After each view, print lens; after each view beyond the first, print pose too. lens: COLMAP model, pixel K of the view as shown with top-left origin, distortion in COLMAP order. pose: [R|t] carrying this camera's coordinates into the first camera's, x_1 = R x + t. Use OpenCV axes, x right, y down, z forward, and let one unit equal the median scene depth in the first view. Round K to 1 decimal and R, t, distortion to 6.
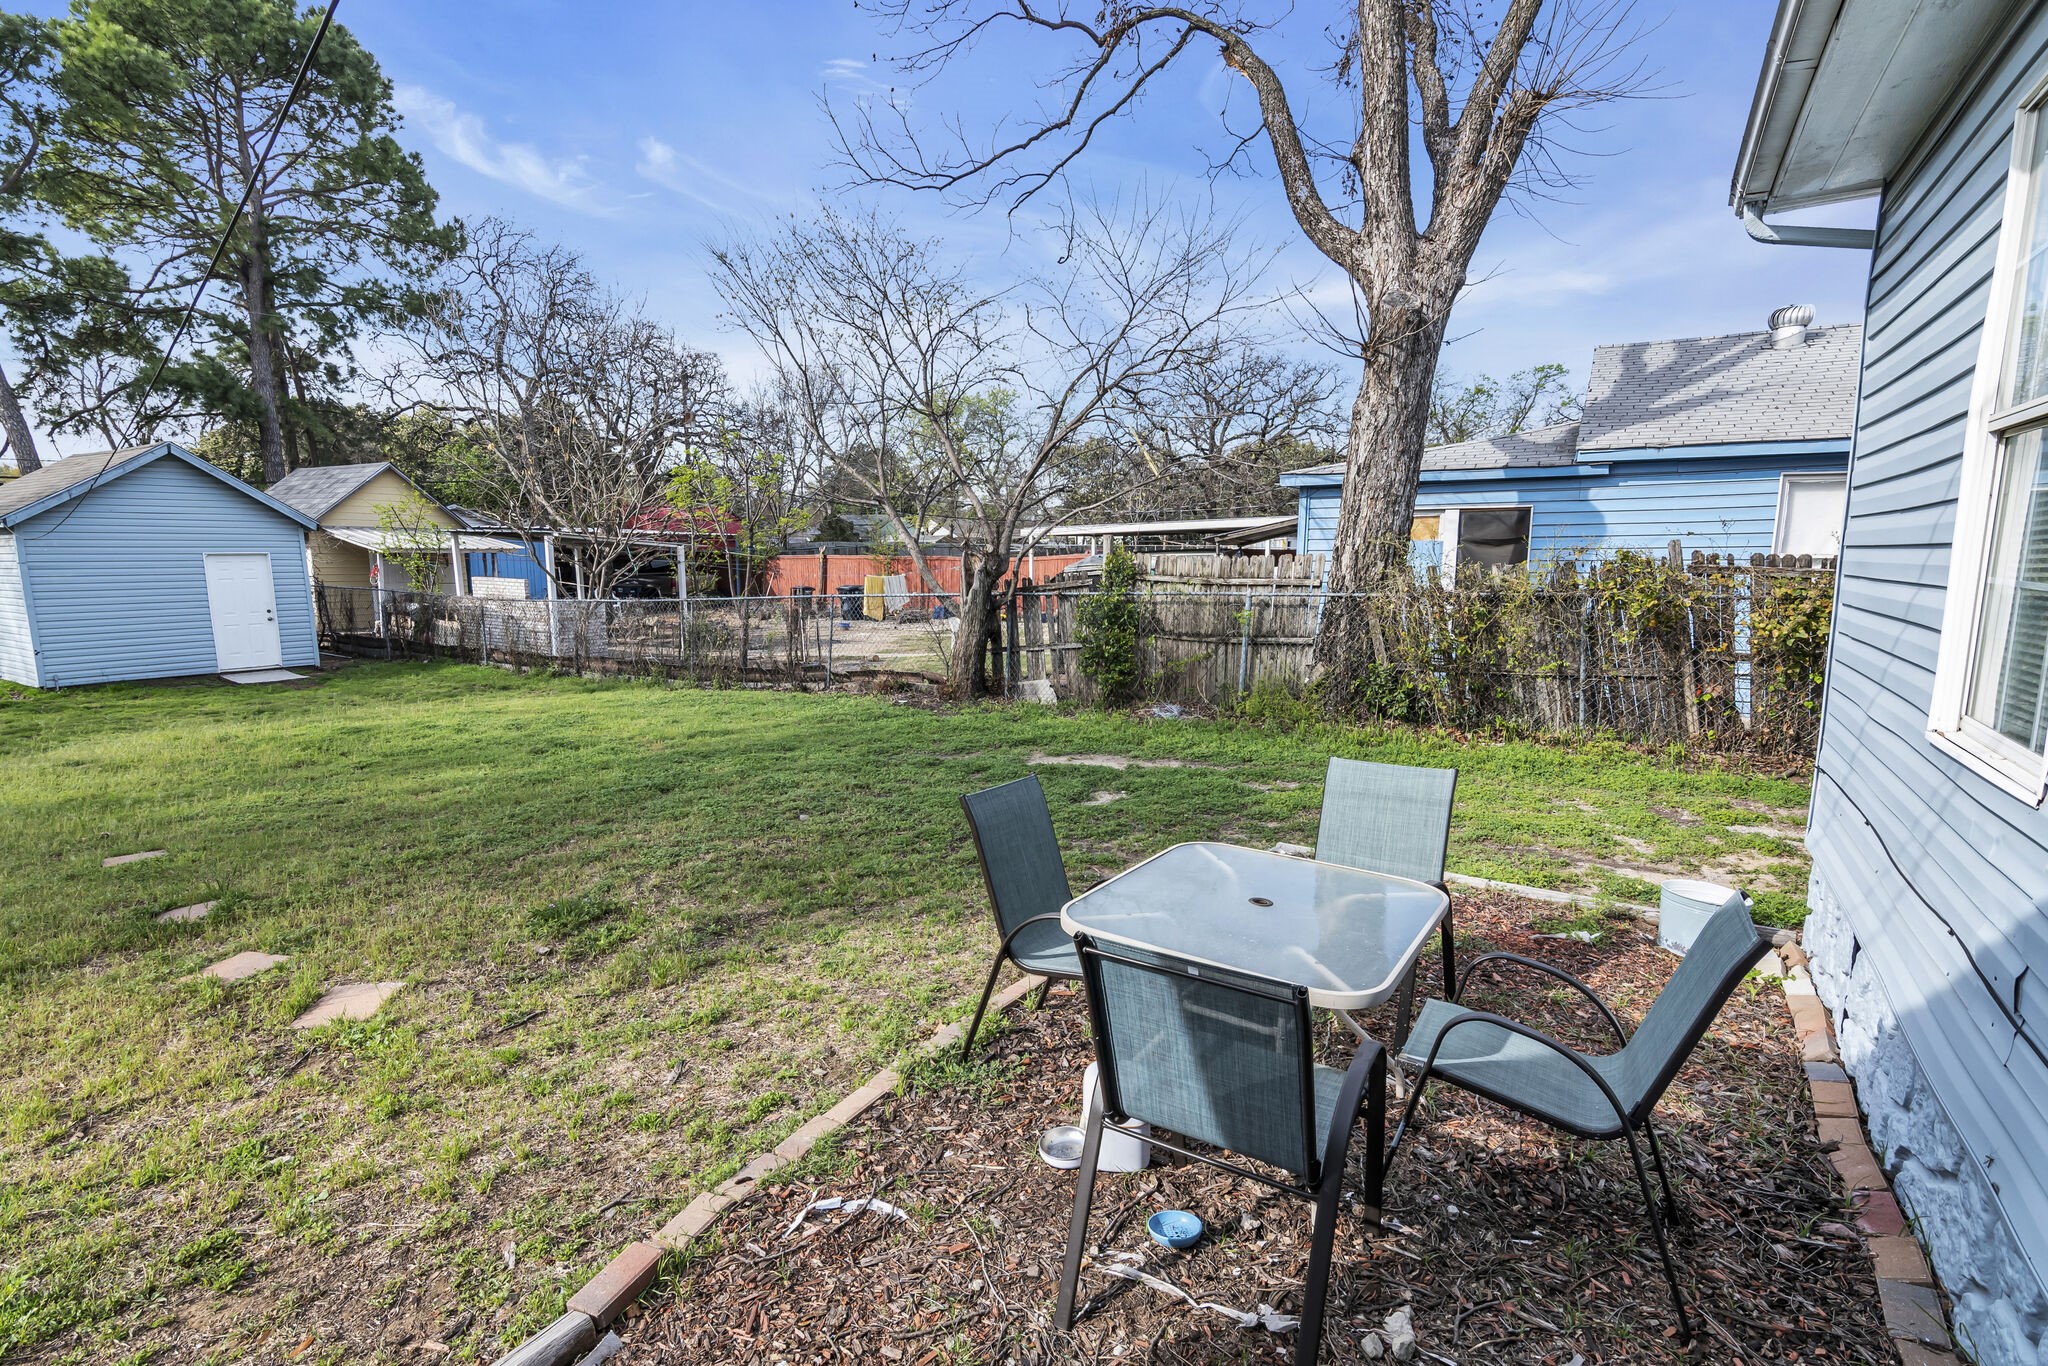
lens RADIAL K [[989.8, 0, 1016.4], [0, 989.8, 692.8], [0, 0, 1]] dist [0.016682, 0.004826]
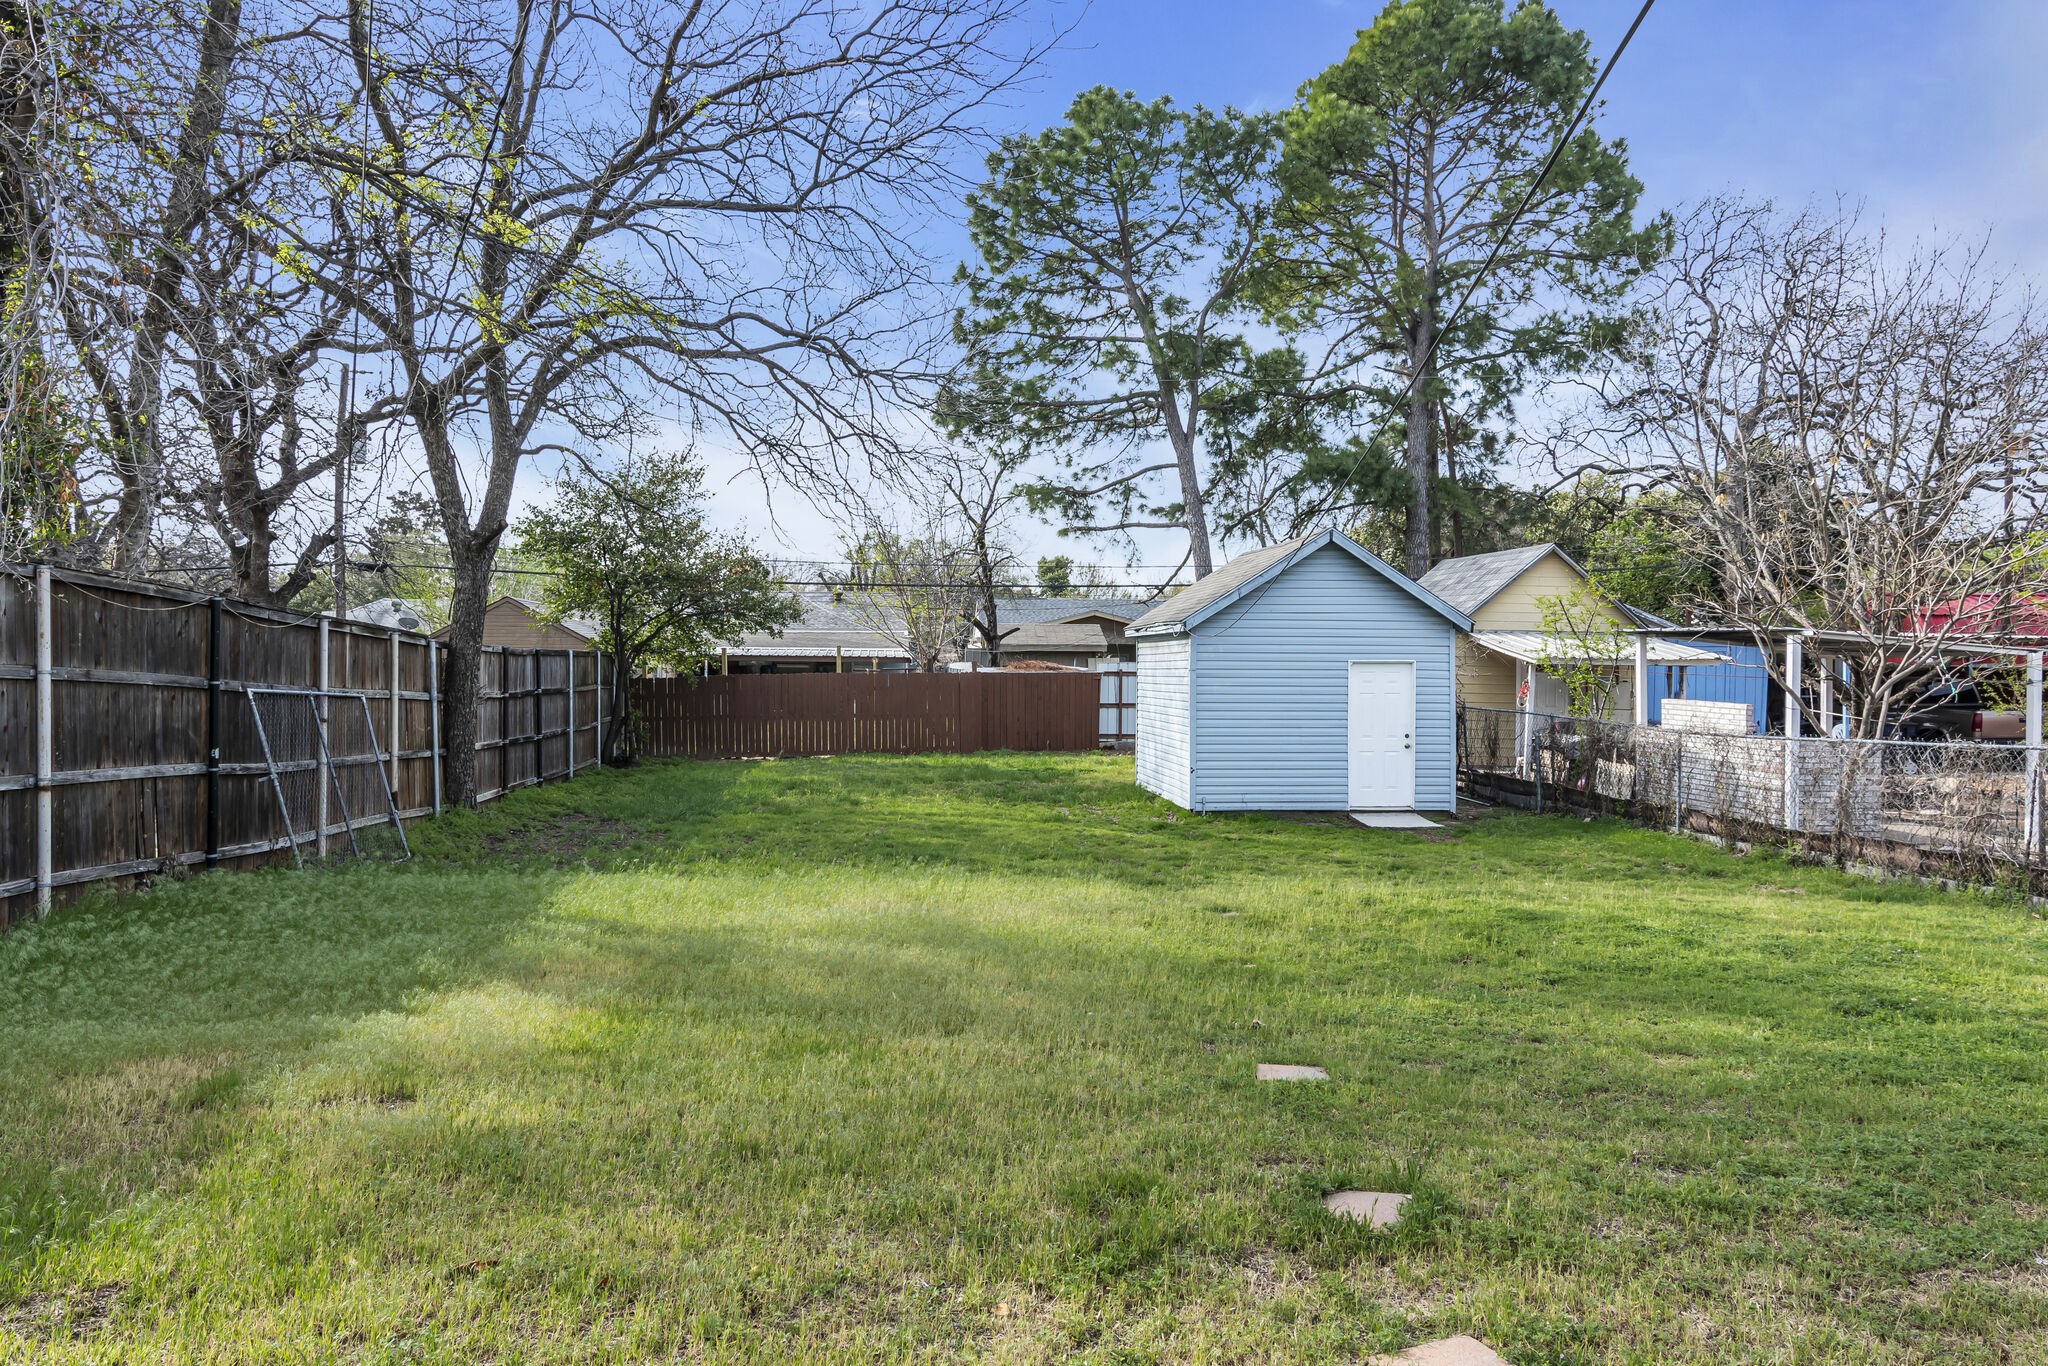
lens RADIAL K [[989.8, 0, 1016.4], [0, 989.8, 692.8], [0, 0, 1]] dist [0.016682, 0.004826]
pose [[0.627577, -0.000969, -0.778554, -0.323268], [-0.121774, 0.987569, -0.099389, -0.001646], [0.768972, 0.157182, 0.619658, 0.274494]]
